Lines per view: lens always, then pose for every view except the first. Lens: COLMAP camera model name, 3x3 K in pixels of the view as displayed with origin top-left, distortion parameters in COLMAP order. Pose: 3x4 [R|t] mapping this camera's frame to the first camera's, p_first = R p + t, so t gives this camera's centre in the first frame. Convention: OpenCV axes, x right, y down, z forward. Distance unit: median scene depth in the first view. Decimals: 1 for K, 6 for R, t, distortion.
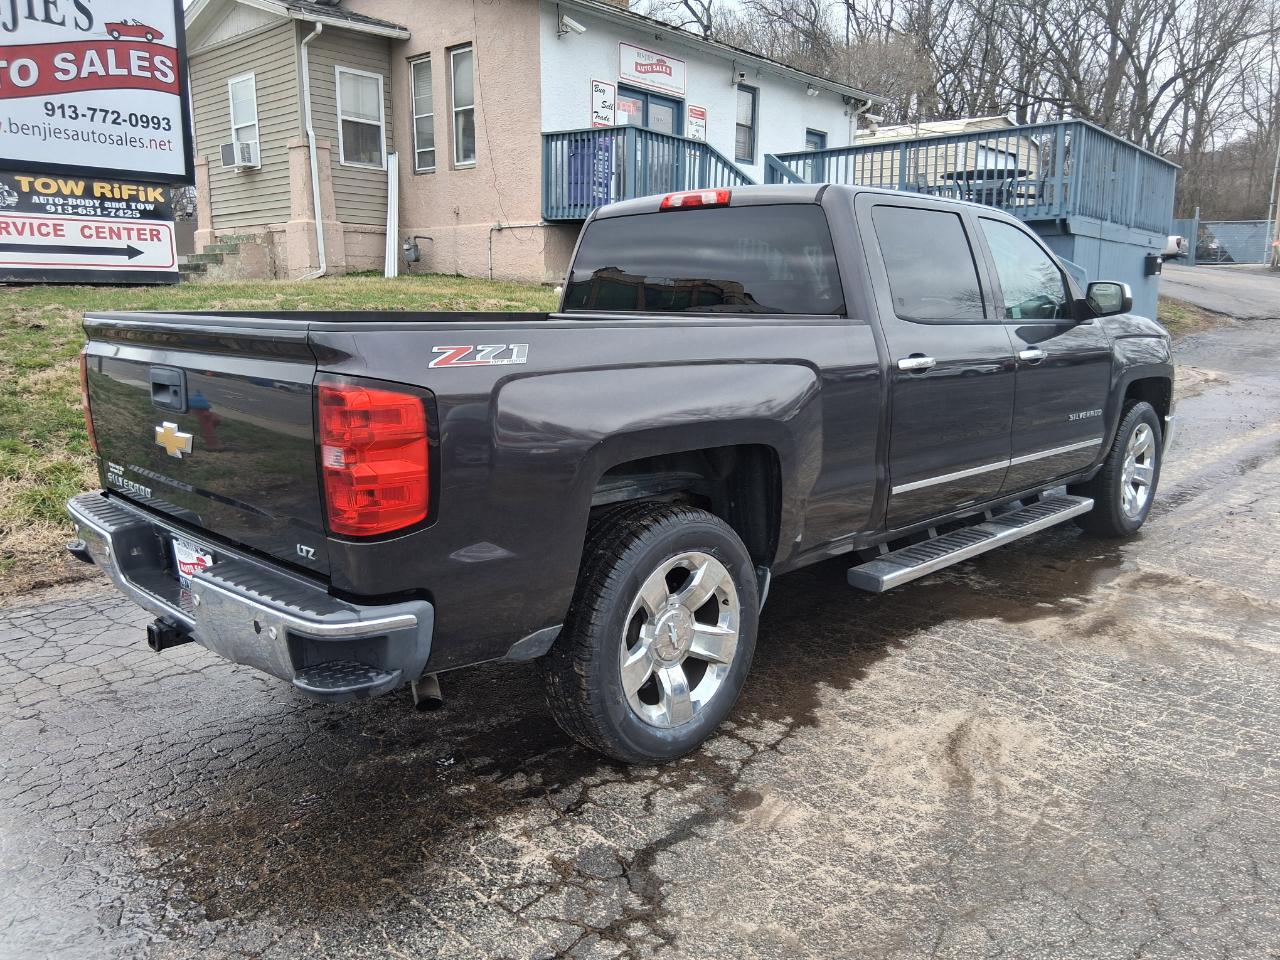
lens RADIAL K [[981.2, 0, 640.0], [0, 981.2, 480.0], [0, 0, 1]] dist [0.058329, -0.096379]
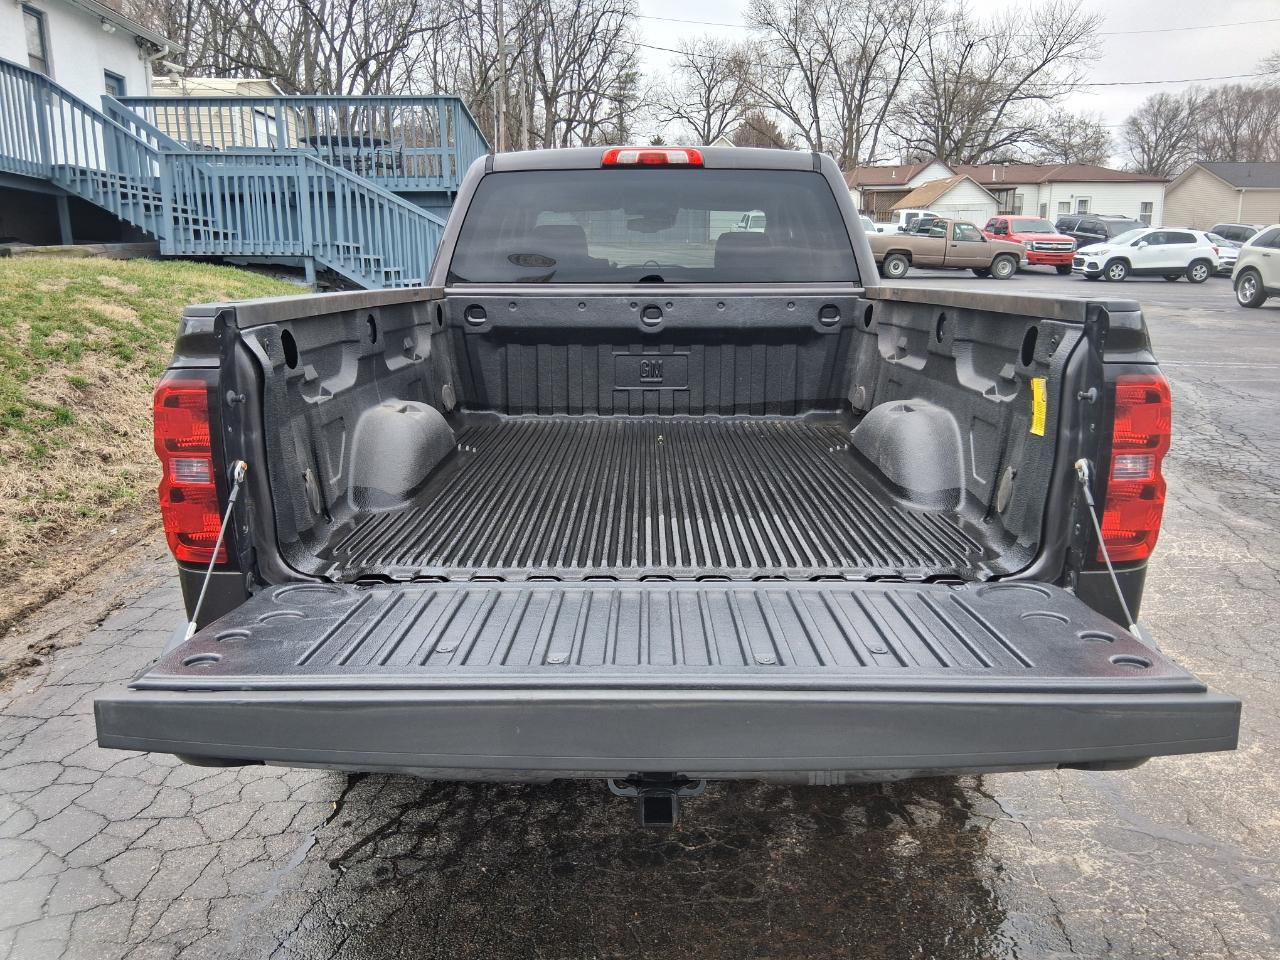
lens RADIAL K [[977.4, 0, 636.5], [0, 977.4, 478.8], [0, 0, 1]] dist [0.067313, -0.110947]
pose [[0.718944, -0.157492, 0.676990, -0.593975], [0.137489, 0.986969, 0.083596, -0.070506], [-0.681334, 0.032978, 0.731230, 0.355100]]
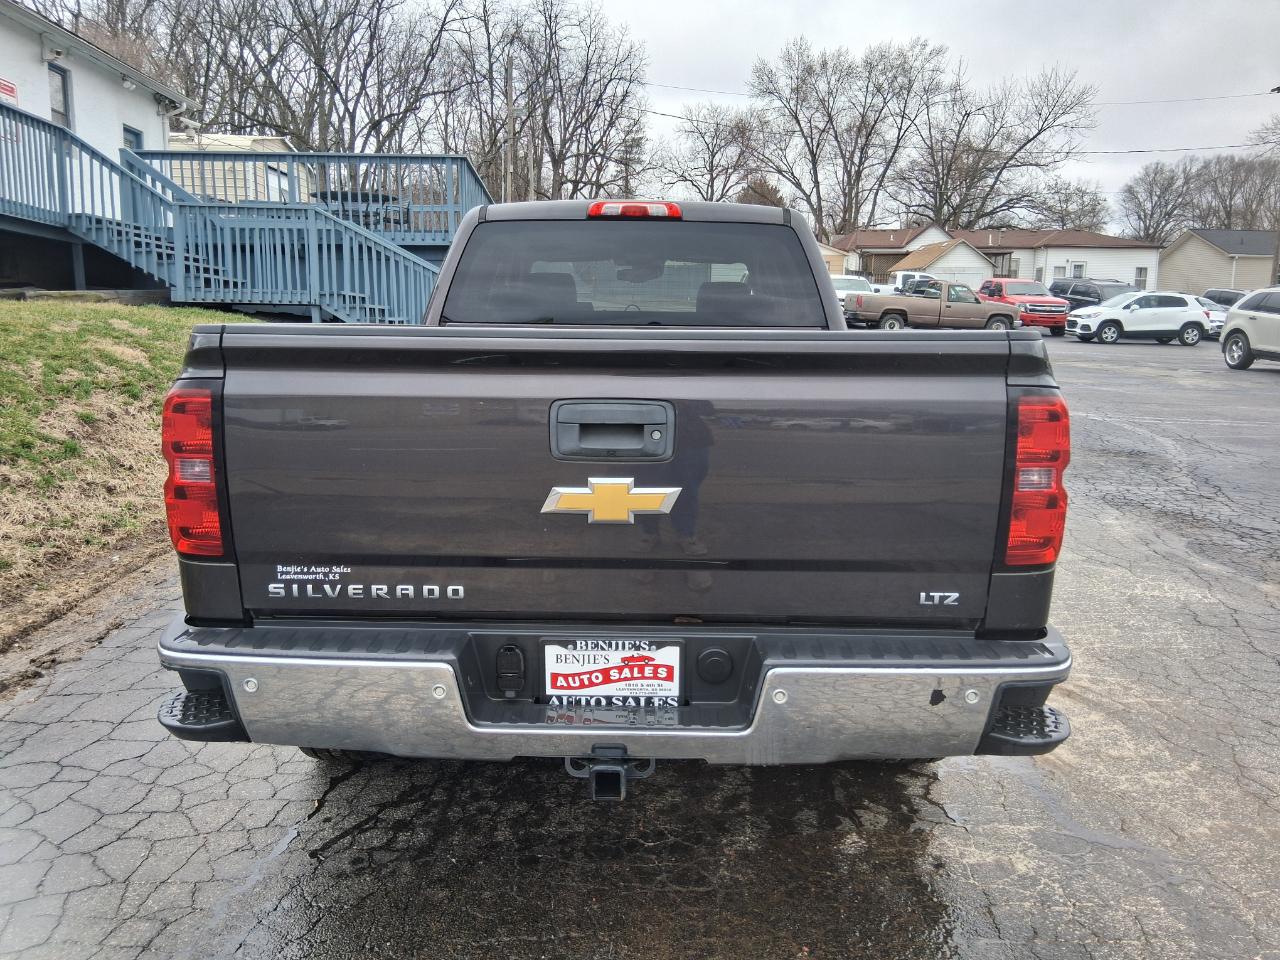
lens RADIAL K [[973.4, 0, 638.5], [0, 973.4, 477.6], [0, 0, 1]] dist [0.094801, -0.153790]
pose [[0.720573, -0.108210, 0.684884, -0.614601], [0.123653, 0.991968, 0.026631, -0.047694], [-0.682265, 0.065498, 0.728165, 0.306148]]
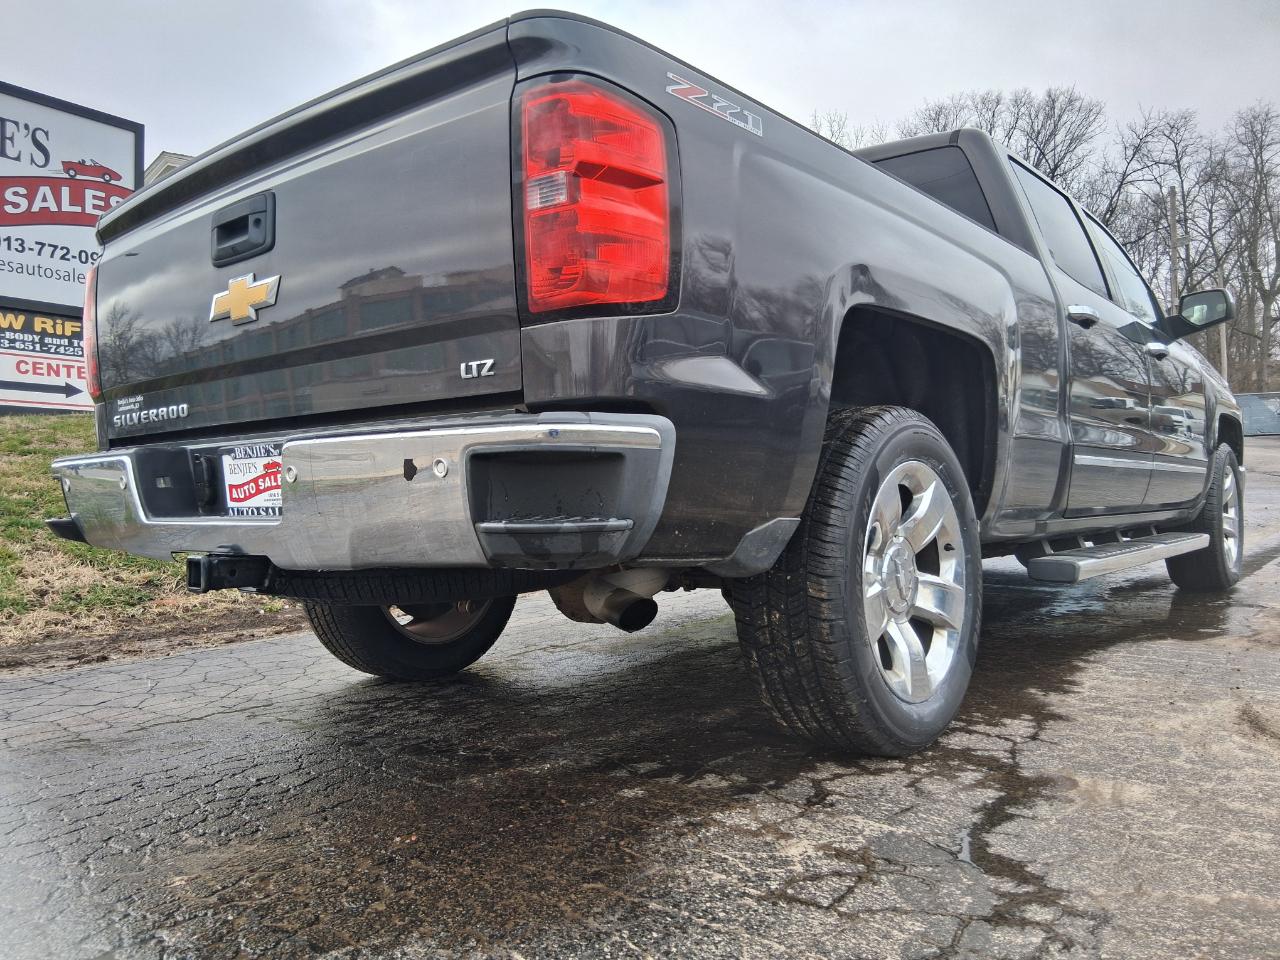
lens RADIAL K [[973.4, 0, 638.5], [0, 973.4, 477.6], [0, 0, 1]] dist [0.094801, -0.153790]
pose [[0.996433, -0.017744, 0.082500, -0.158542], [0.034594, 0.977610, -0.207560, 0.163309], [-0.076970, 0.209674, 0.974737, 0.192494]]
